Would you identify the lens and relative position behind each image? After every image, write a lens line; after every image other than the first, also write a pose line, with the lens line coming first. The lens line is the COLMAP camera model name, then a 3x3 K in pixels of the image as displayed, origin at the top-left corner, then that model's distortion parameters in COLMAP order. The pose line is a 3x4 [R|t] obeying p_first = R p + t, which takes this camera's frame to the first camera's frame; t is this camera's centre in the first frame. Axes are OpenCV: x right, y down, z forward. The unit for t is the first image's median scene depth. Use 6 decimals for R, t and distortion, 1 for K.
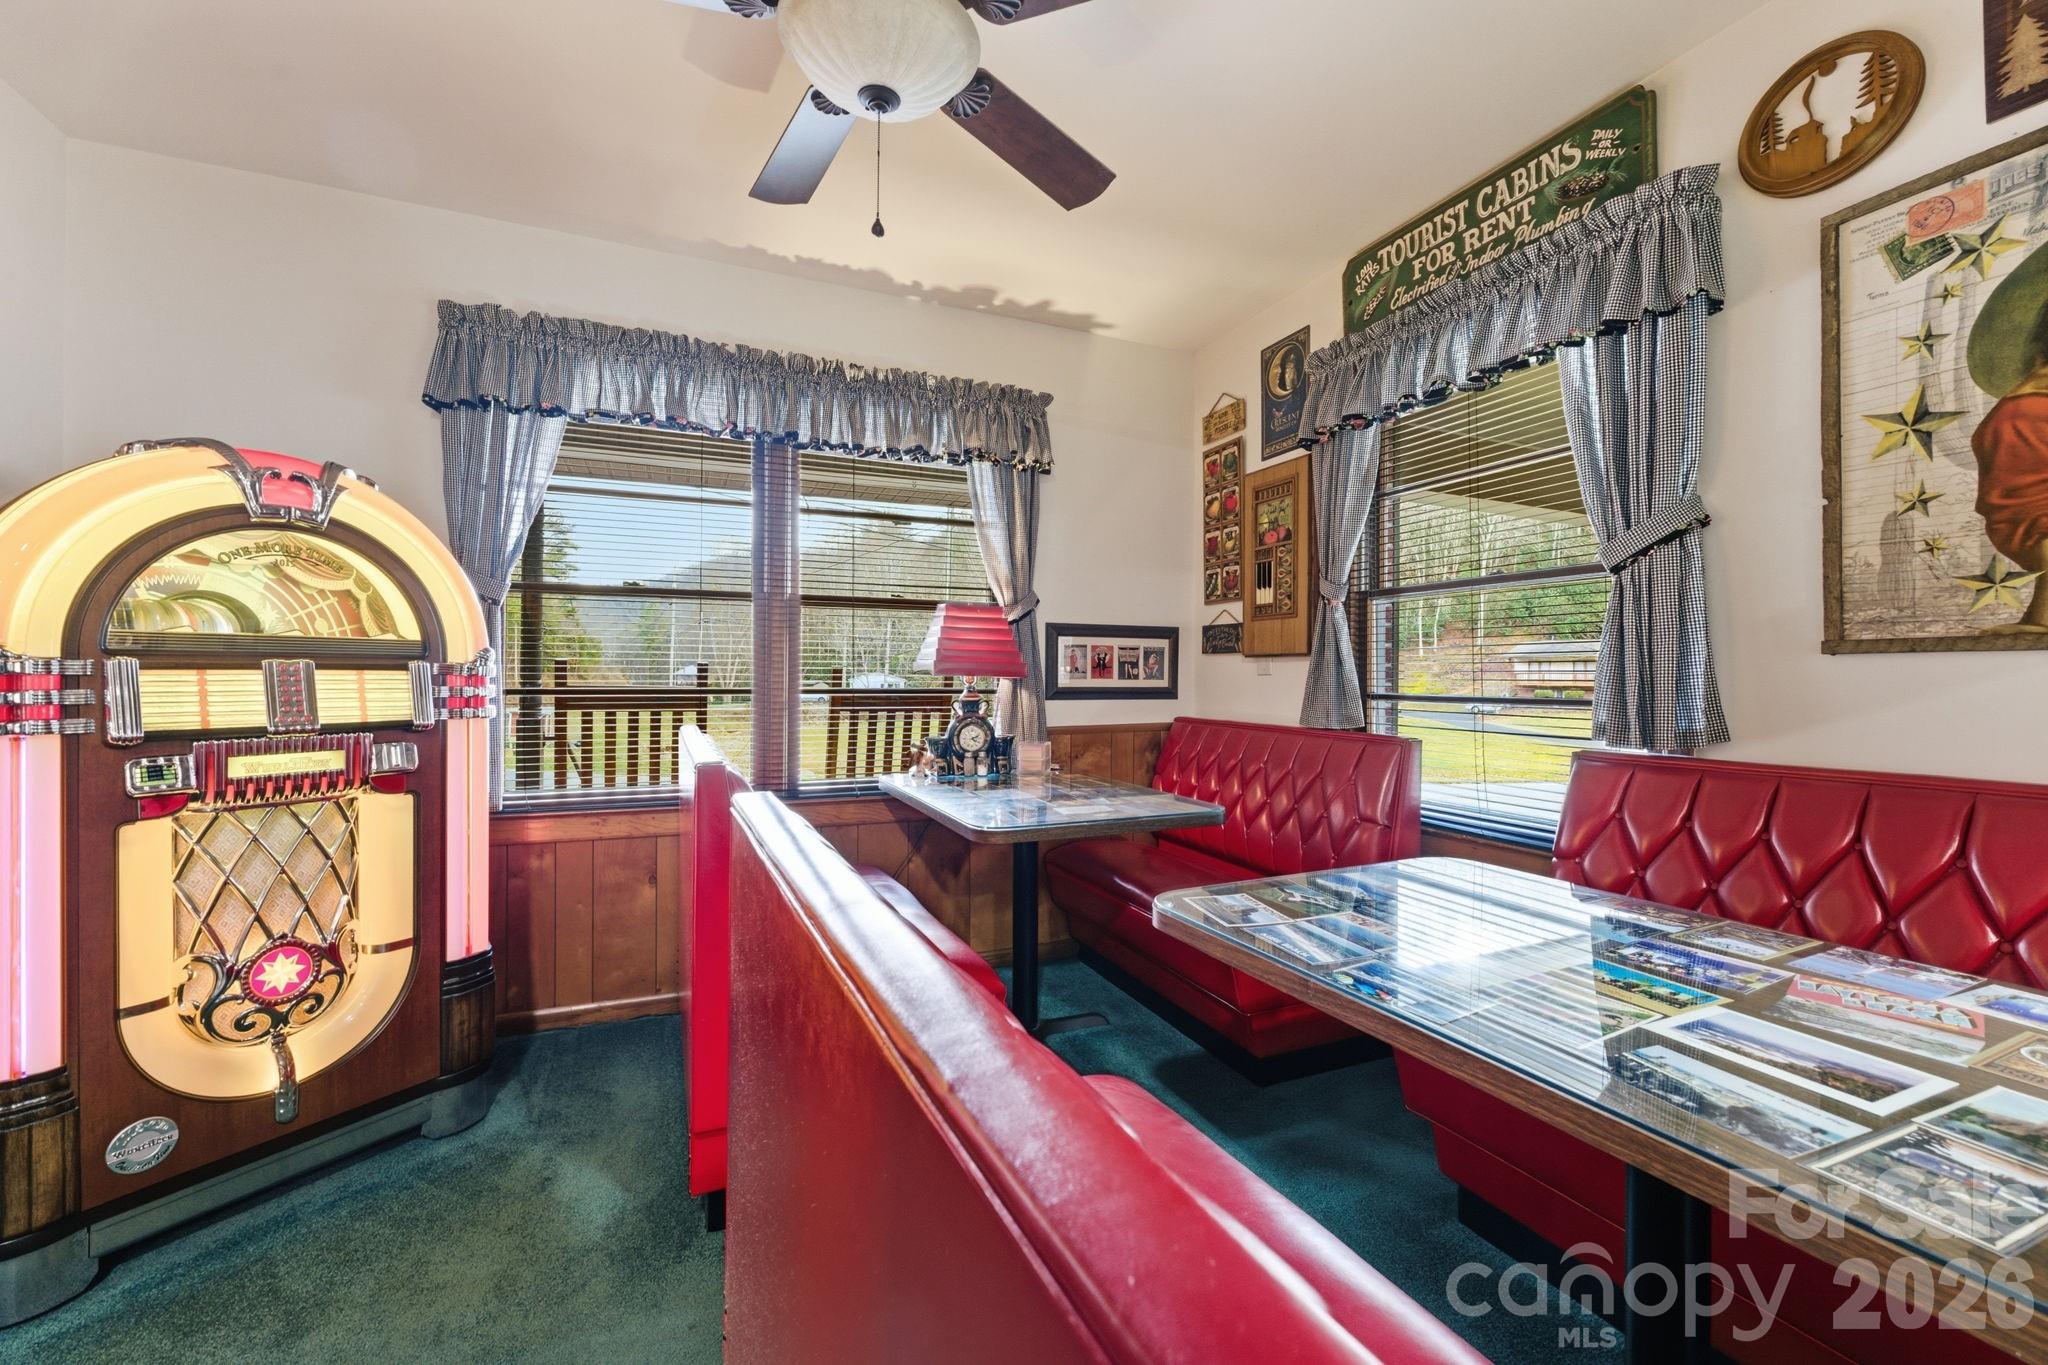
lens RADIAL K [[831.2, 0, 1012.0], [0, 831.2, 672.6], [0, 0, 1]] dist [-0.003975, 0.001011]
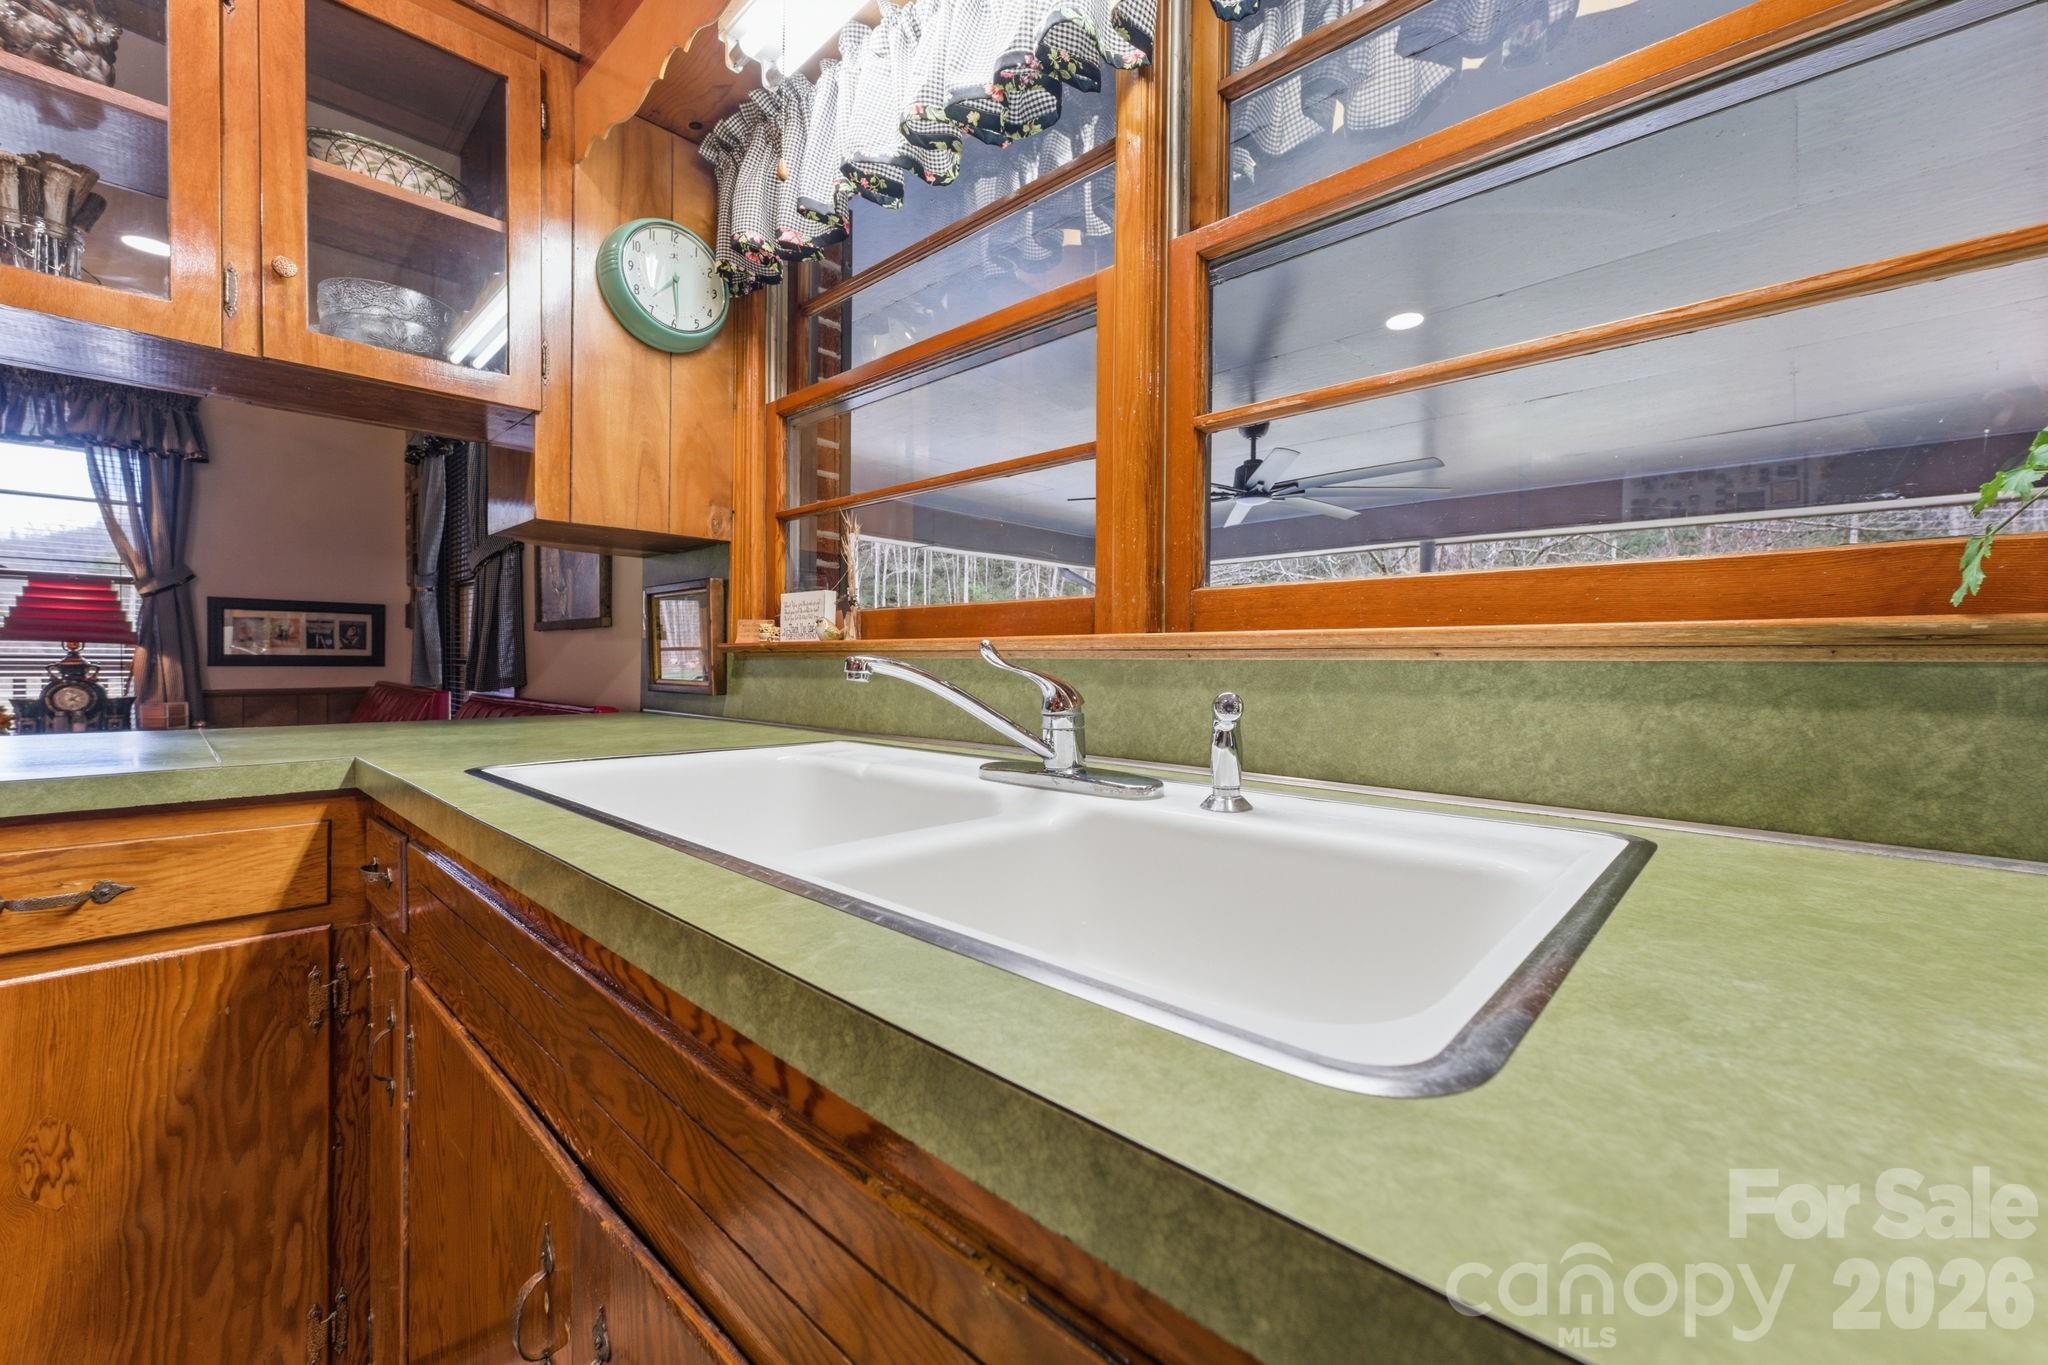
lens RADIAL K [[831.2, 0, 1039.8], [0, 831.2, 668.0], [0, 0, 1]] dist [-0.003975, 0.001011]
pose [[0.906982, -0.002182, 0.421165, 0.570953], [-0.005230, 0.999851, 0.016442, 0.010964], [-0.421138, -0.017116, 0.906835, -0.475587]]
